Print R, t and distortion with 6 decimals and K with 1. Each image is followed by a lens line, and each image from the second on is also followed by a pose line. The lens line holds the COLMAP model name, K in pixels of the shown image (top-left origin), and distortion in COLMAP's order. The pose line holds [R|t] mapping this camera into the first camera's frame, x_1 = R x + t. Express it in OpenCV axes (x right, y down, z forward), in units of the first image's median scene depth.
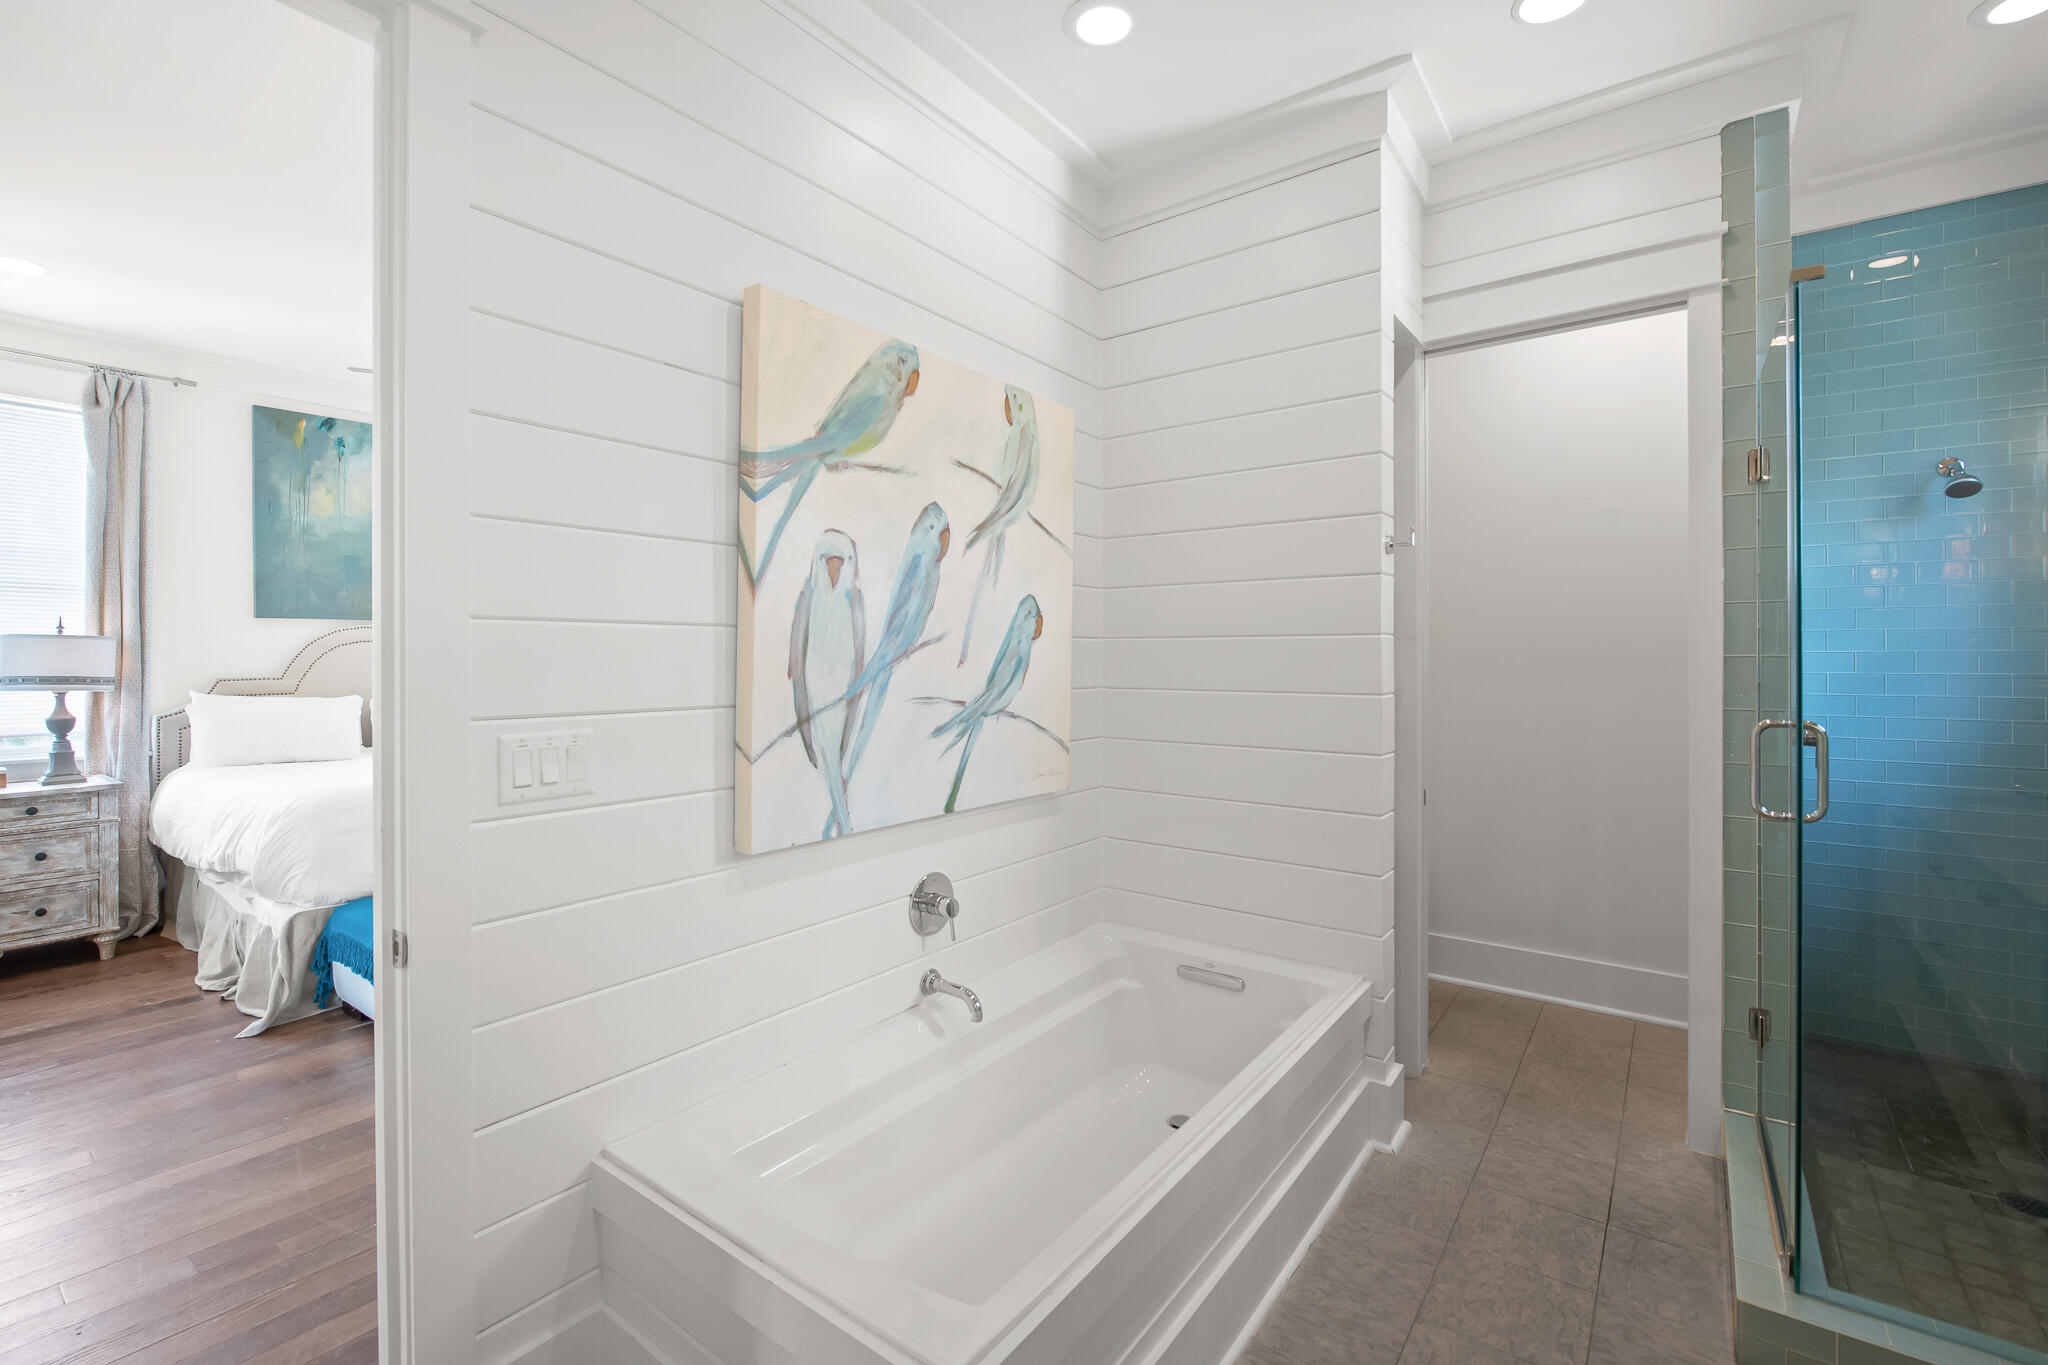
lens RADIAL K [[893.5, 0, 1027.9], [0, 893.5, 662.3], [0, 0, 1]] dist [-0.002907, -0.000384]
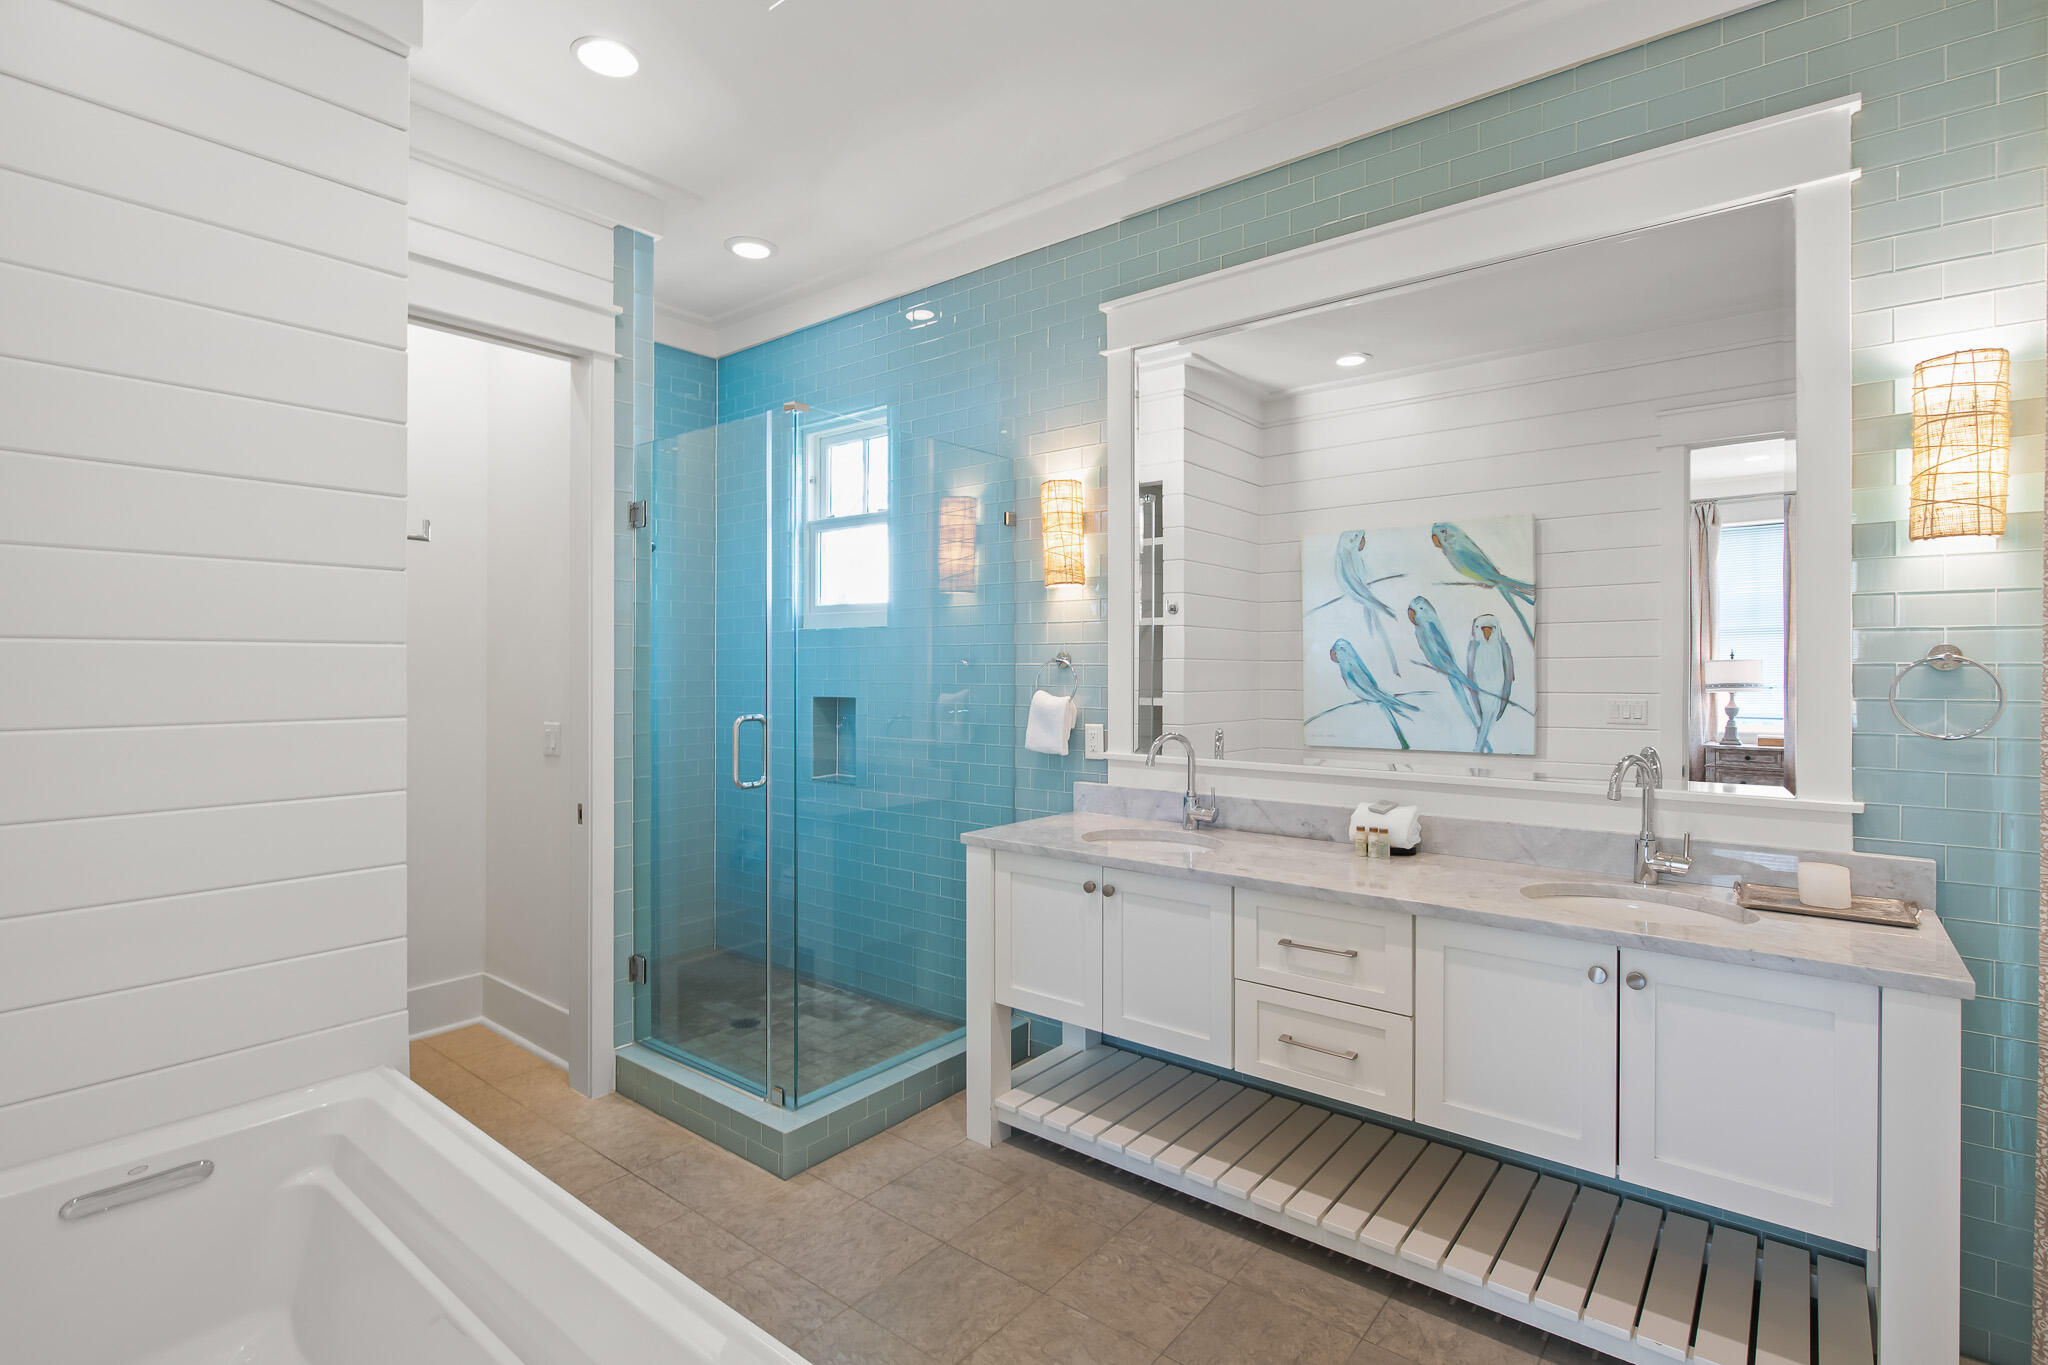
lens RADIAL K [[971.6, 0, 1030.2], [0, 971.6, 668.9], [0, 0, 1]] dist [0.001018, 0.000390]
pose [[0.039803, -0.002540, 0.999204, -1.438790], [0.004548, 0.999987, 0.002361, -0.022956], [-0.999197, 0.004451, 0.039815, 1.138877]]
